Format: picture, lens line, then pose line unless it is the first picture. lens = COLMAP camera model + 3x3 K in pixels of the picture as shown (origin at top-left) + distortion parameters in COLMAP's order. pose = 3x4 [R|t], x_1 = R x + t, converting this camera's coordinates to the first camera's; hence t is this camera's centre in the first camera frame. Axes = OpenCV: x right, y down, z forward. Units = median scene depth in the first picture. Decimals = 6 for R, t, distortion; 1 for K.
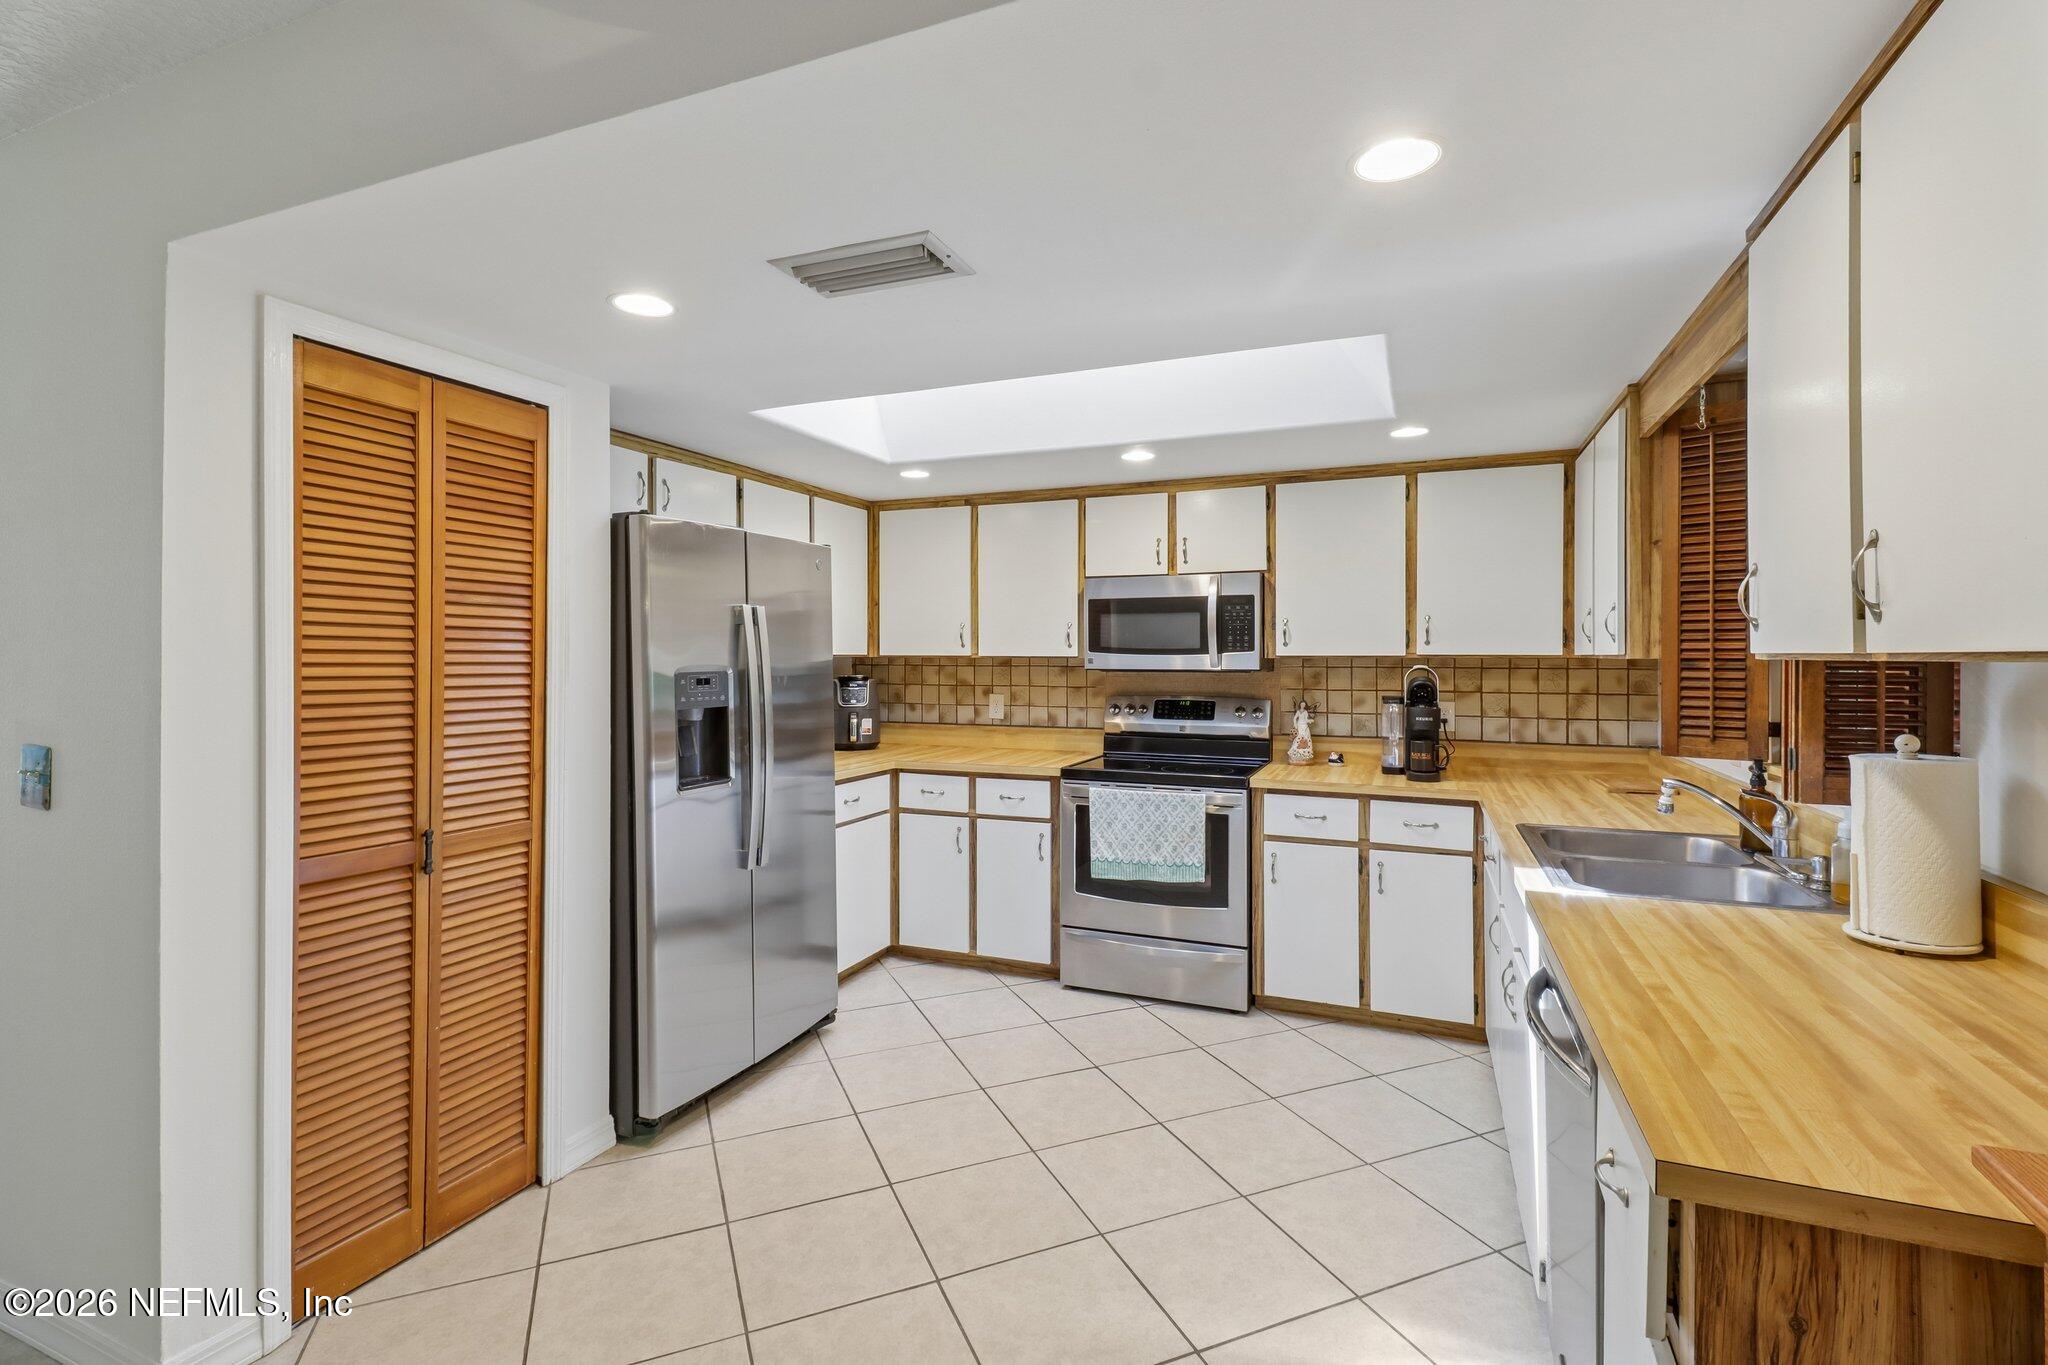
lens RADIAL K [[934.9, 0, 1025.8], [0, 934.9, 651.4], [0, 0, 1]] dist [0.030369, -0.015047]
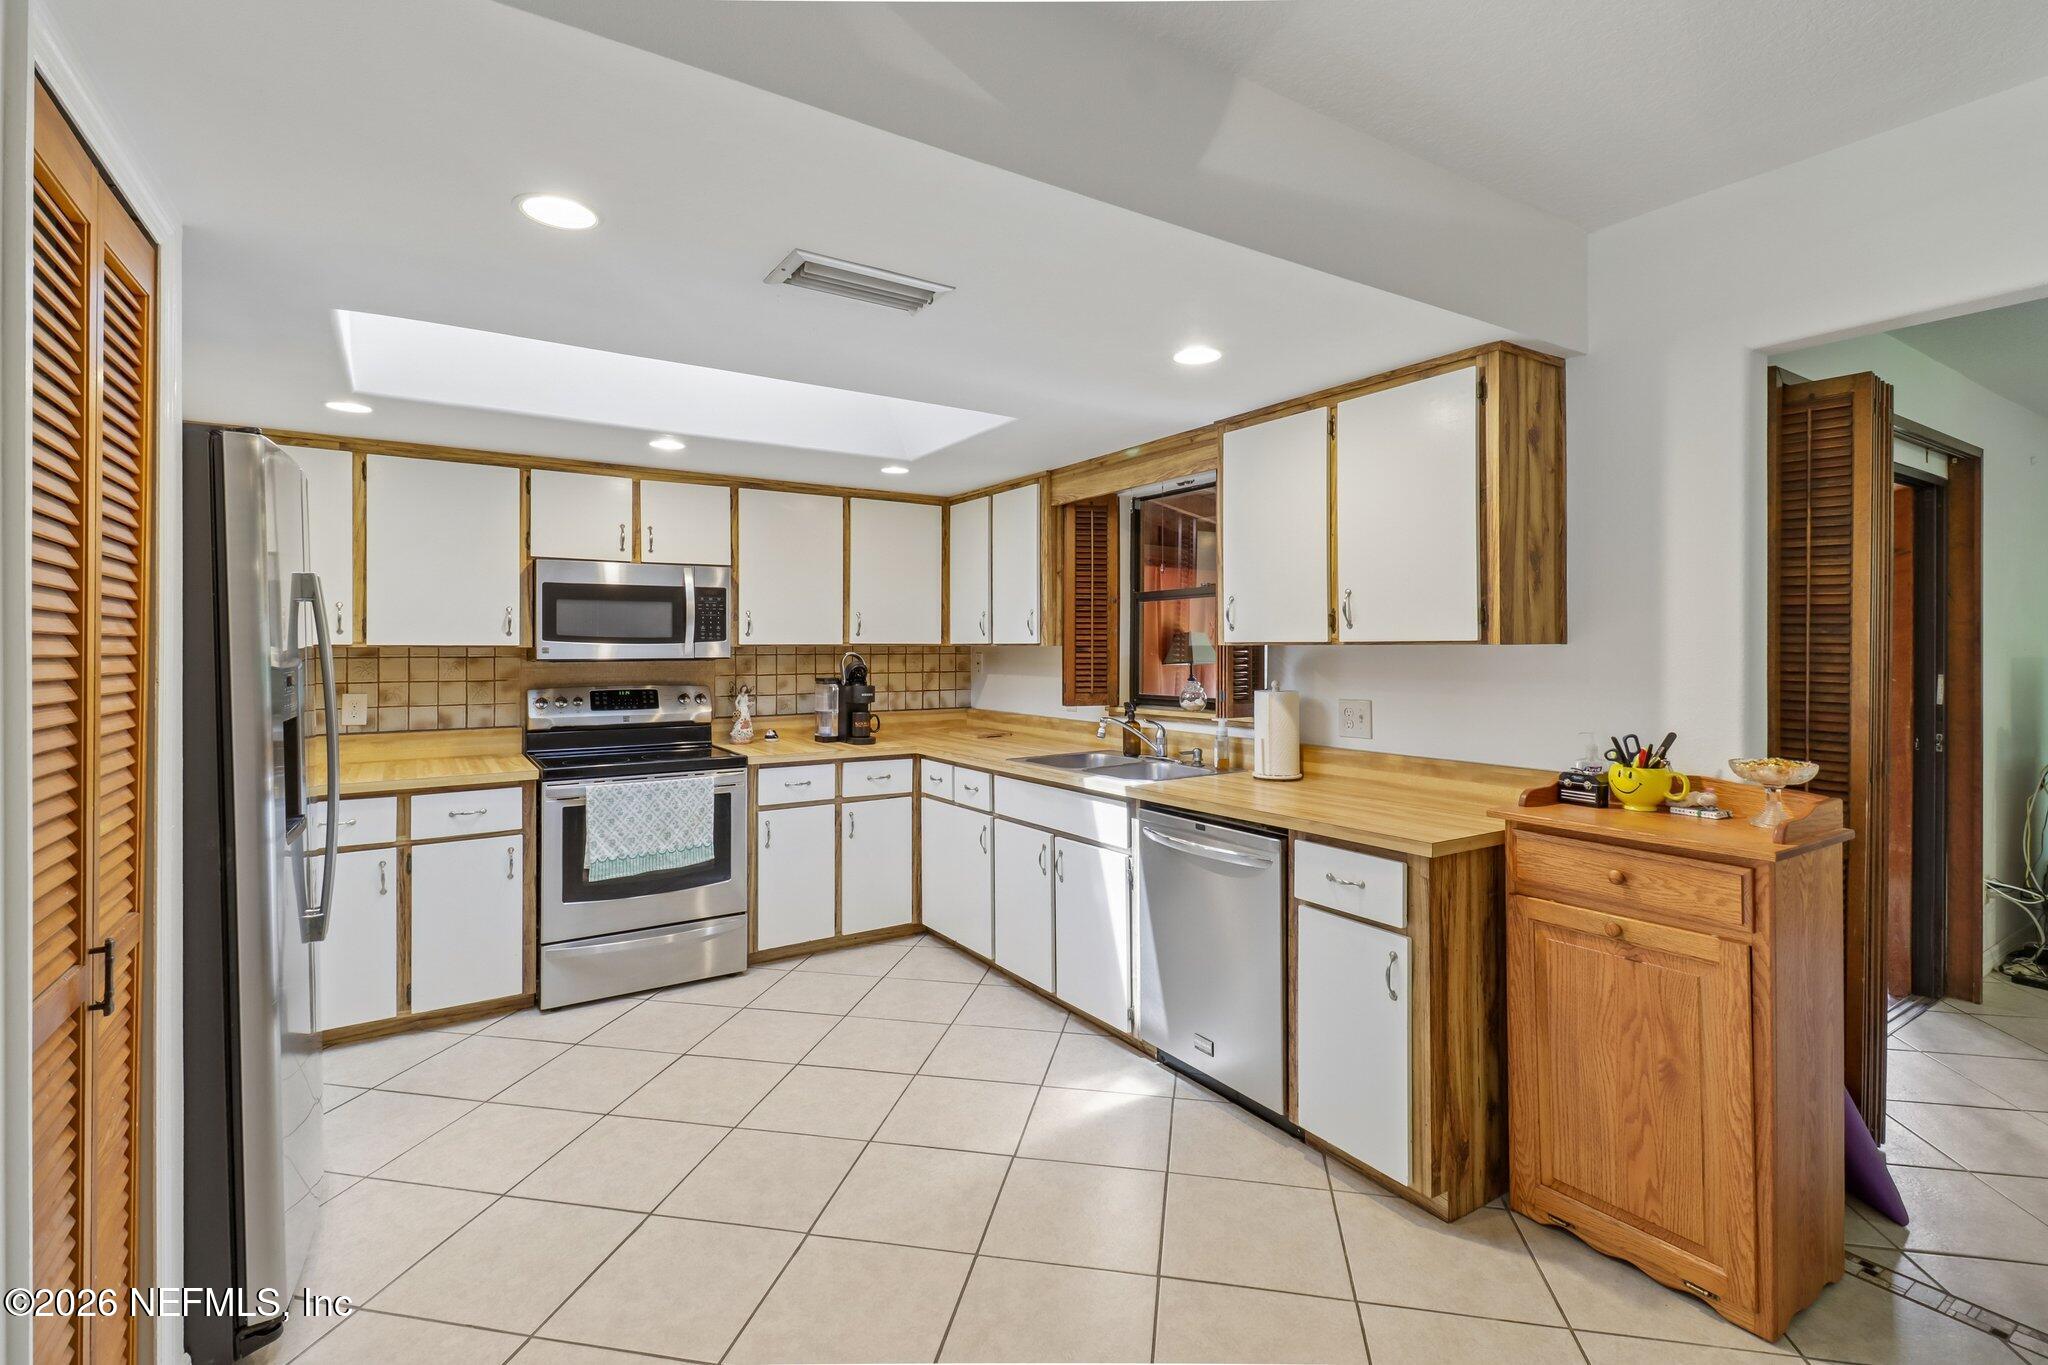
lens RADIAL K [[942.1, 0, 1017.9], [0, 942.1, 635.1], [0, 0, 1]] dist [0.015223, -0.000844]
pose [[0.565705, 0.007825, 0.824571, -0.462309], [-0.002840, 0.999968, -0.007542, 0.001013], [-0.824603, 0.001925, 0.565709, 0.110648]]
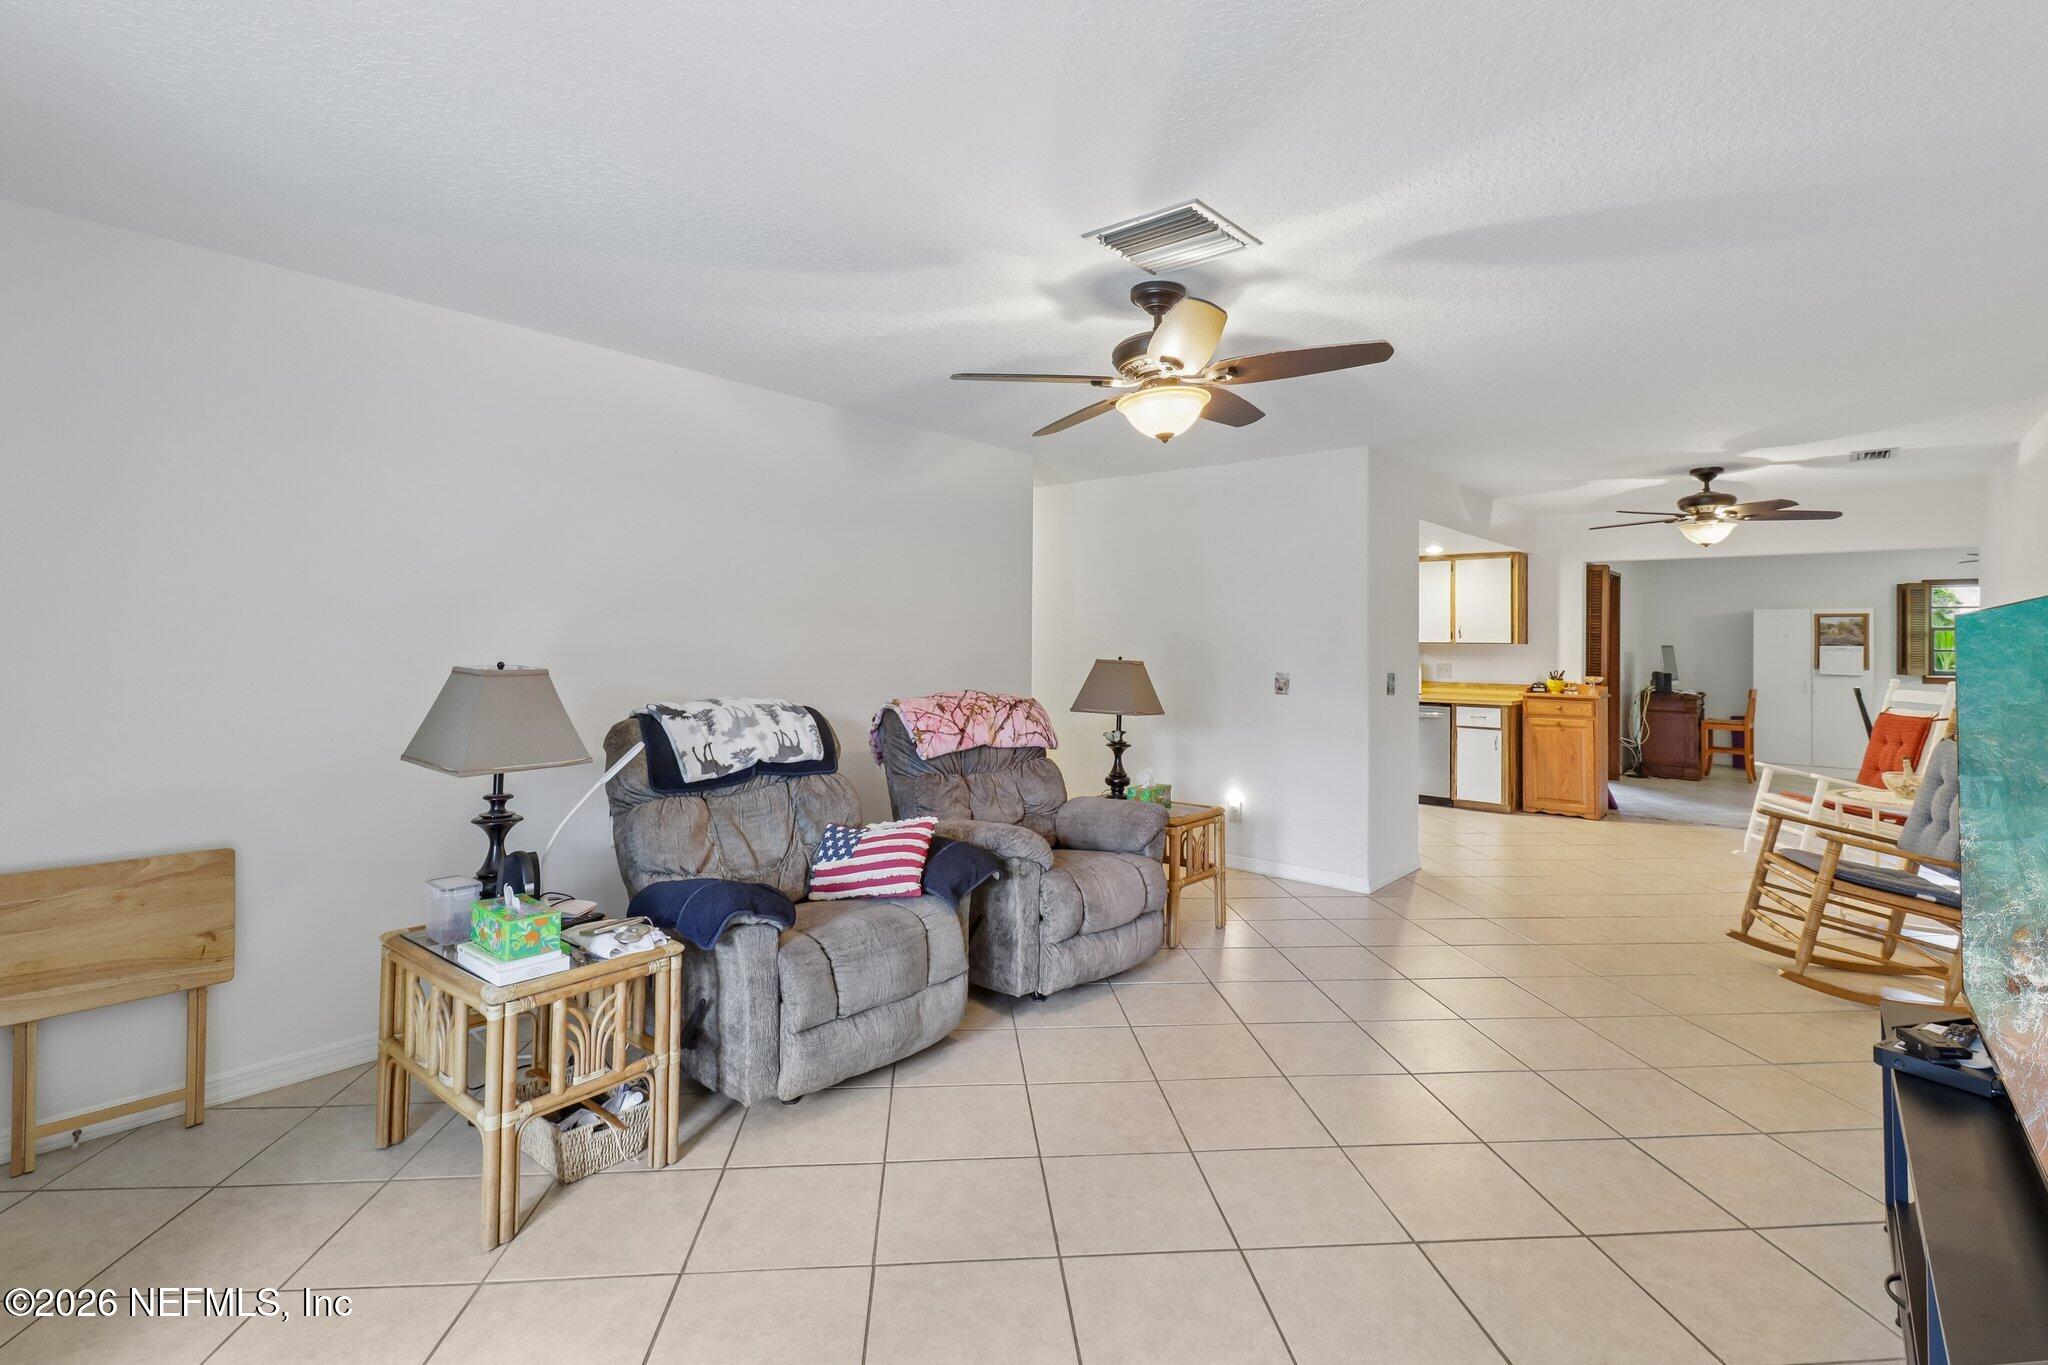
lens RADIAL K [[923.5, 0, 1023.9], [0, 923.5, 629.2], [0, 0, 1]] dist [0.023500, 0.000088]
pose [[0.305435, 0.013411, 0.952118, -1.991885], [-0.010459, 0.999888, -0.010729, 0.002295], [-0.952155, -0.006681, 0.305541, 0.599789]]
